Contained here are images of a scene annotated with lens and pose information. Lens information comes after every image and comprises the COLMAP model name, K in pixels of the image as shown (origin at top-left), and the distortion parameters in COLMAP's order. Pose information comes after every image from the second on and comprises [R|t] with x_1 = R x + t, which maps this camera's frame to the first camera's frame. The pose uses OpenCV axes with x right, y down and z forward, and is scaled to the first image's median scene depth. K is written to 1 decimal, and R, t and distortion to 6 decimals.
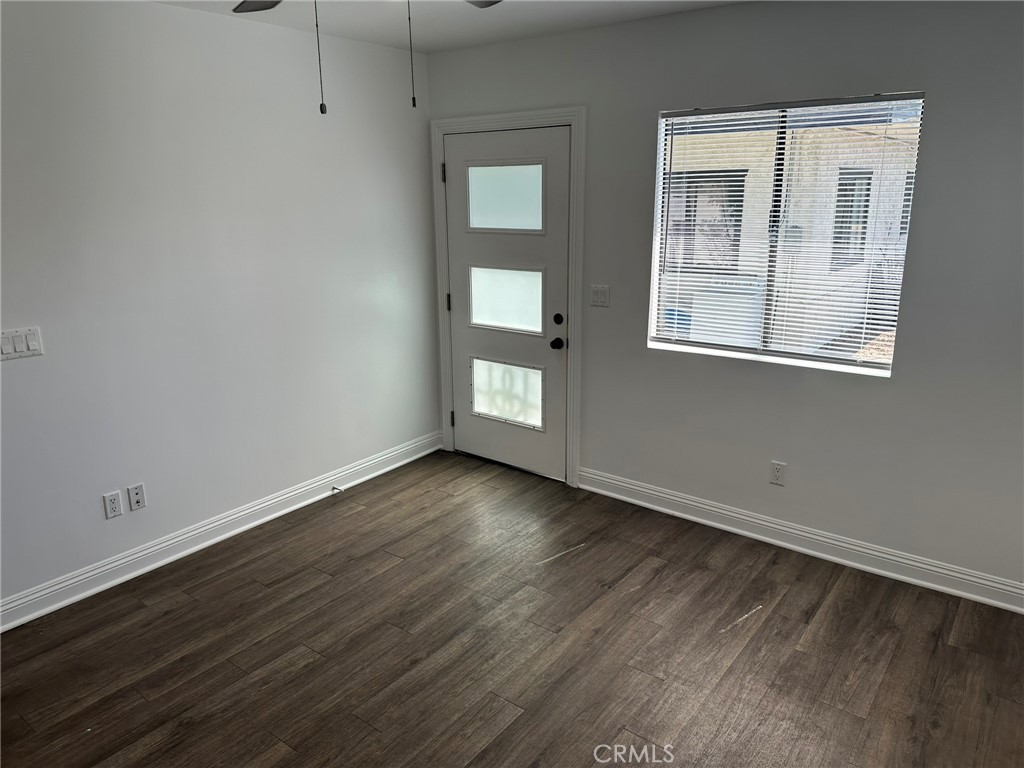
lens RADIAL K [[714.2, 0, 510.2], [0, 714.2, 374.9], [0, 0, 1]] dist [0.075582, -0.093253]
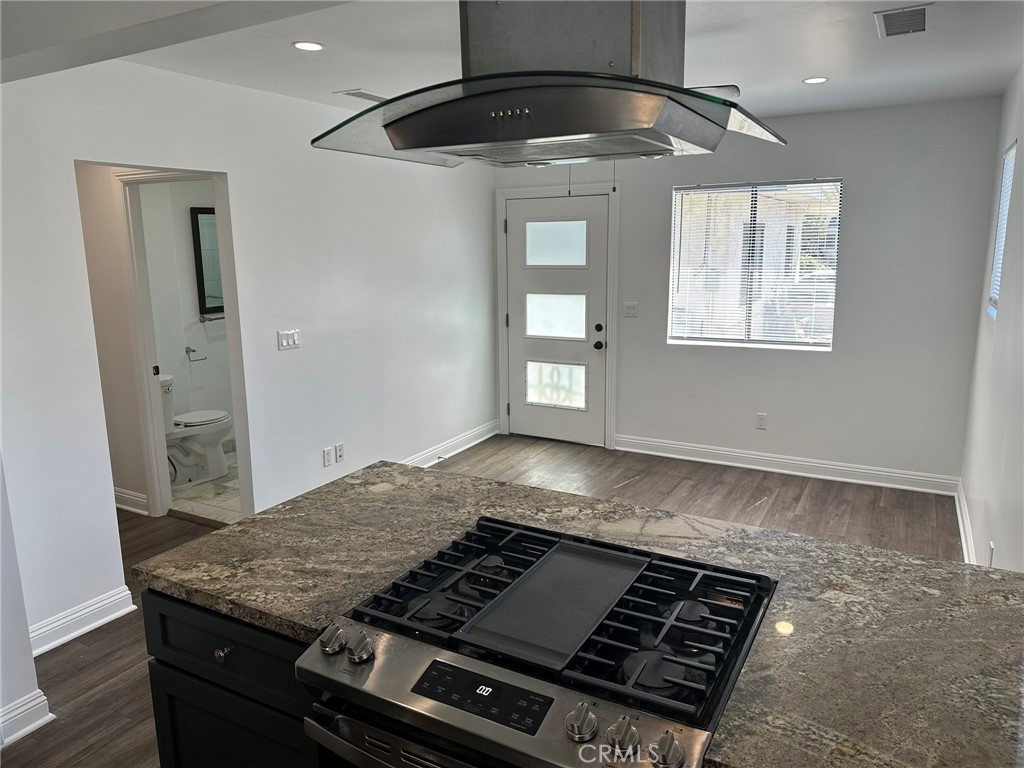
lens RADIAL K [[714.2, 0, 513.3], [0, 714.2, 370.3], [0, 0, 1]] dist [0.075582, -0.093253]
pose [[0.987625, -0.029184, 0.154093, -0.345768], [0.040991, 0.996415, -0.074011, 0.111601], [-0.151380, 0.079412, 0.985281, -0.386955]]
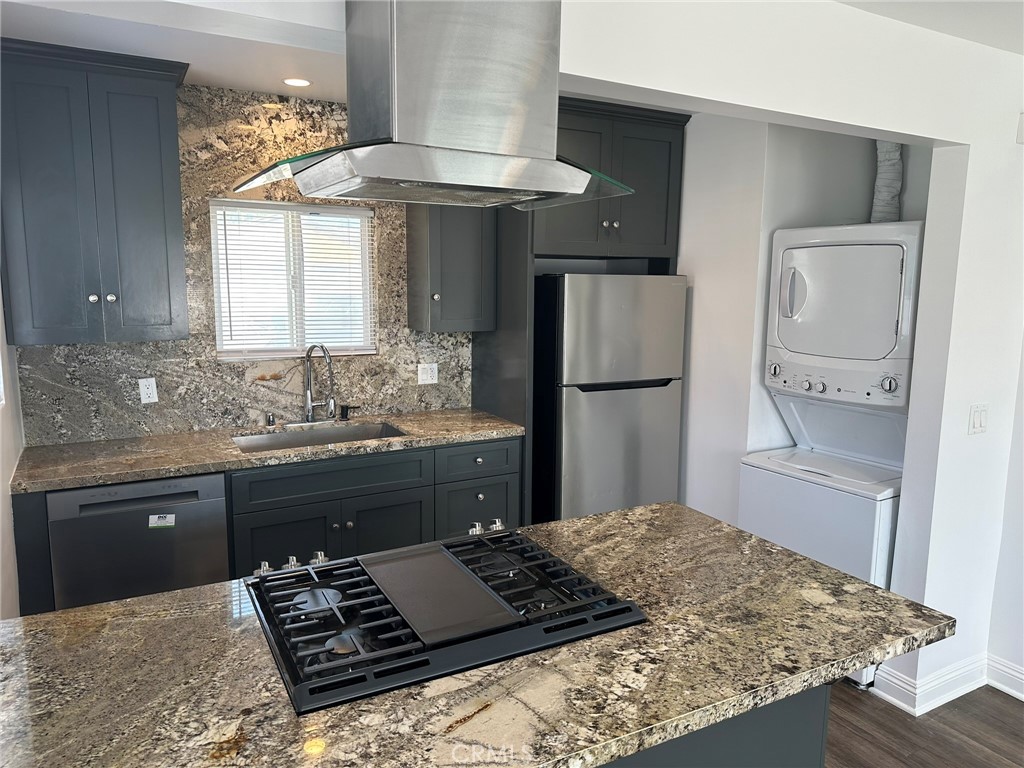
lens RADIAL K [[714.2, 0, 511.4], [0, 714.2, 376.3], [0, 0, 1]] dist [0.075582, -0.093253]
pose [[-0.399444, 0.138756, -0.906196, 0.110182], [-0.237306, 0.939139, 0.248402, -0.039247], [0.885511, 0.314268, -0.342206, 0.172280]]
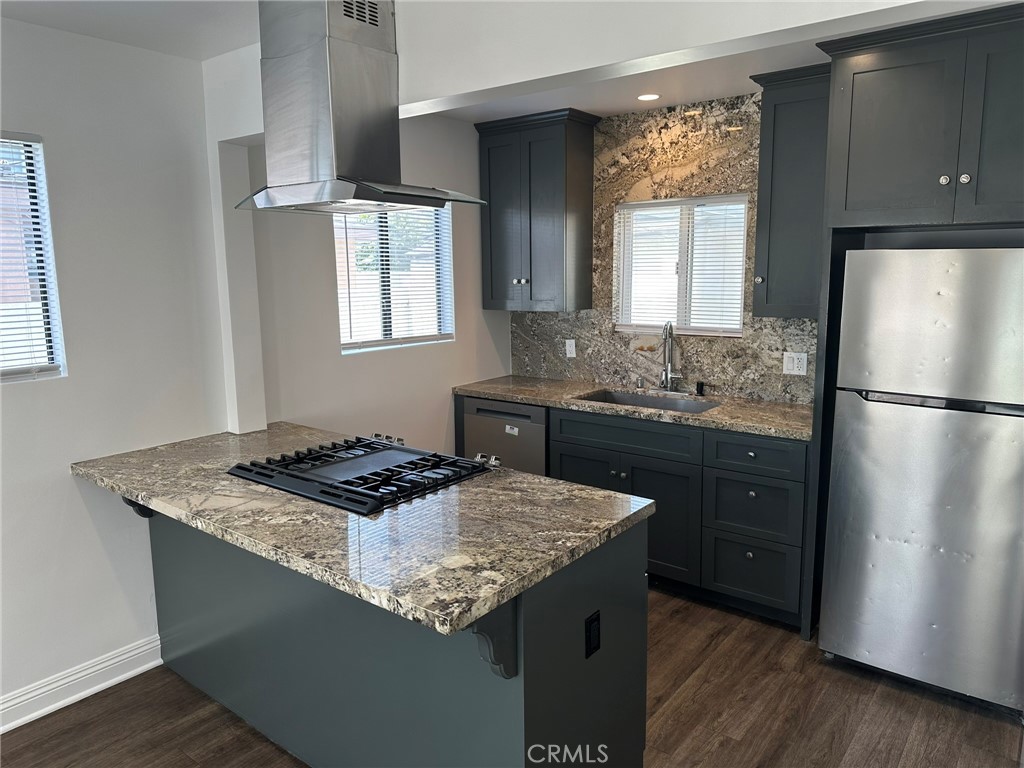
lens RADIAL K [[714.2, 0, 508.0], [0, 714.2, 381.6], [0, 0, 1]] dist [0.075582, -0.093253]
pose [[-0.999643, 0.023905, 0.011894, -0.407837], [0.026668, 0.915641, 0.401111, -0.136918], [-0.001302, 0.401285, -0.915952, 0.616728]]
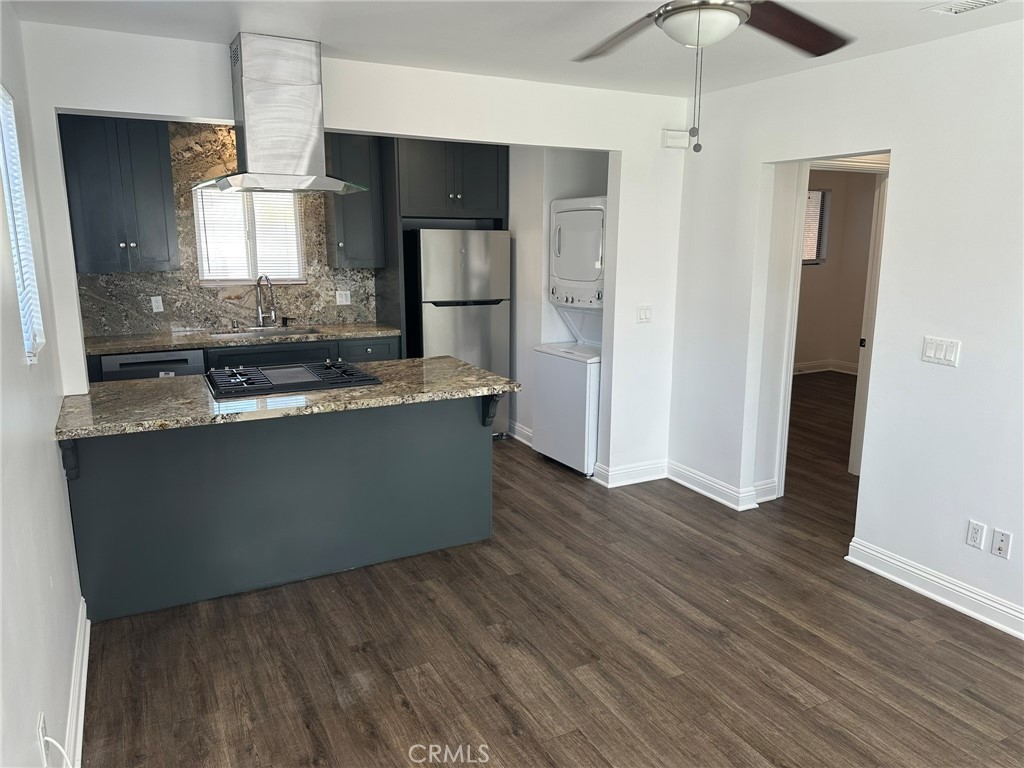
lens RADIAL K [[714.2, 0, 506.5], [0, 714.2, 374.0], [0, 0, 1]] dist [0.075582, -0.093253]
pose [[-0.417704, 0.187561, -0.889013, 0.482479], [-0.227624, 0.925655, 0.302241, -0.153246], [0.879608, 0.328608, -0.343956, 0.609820]]
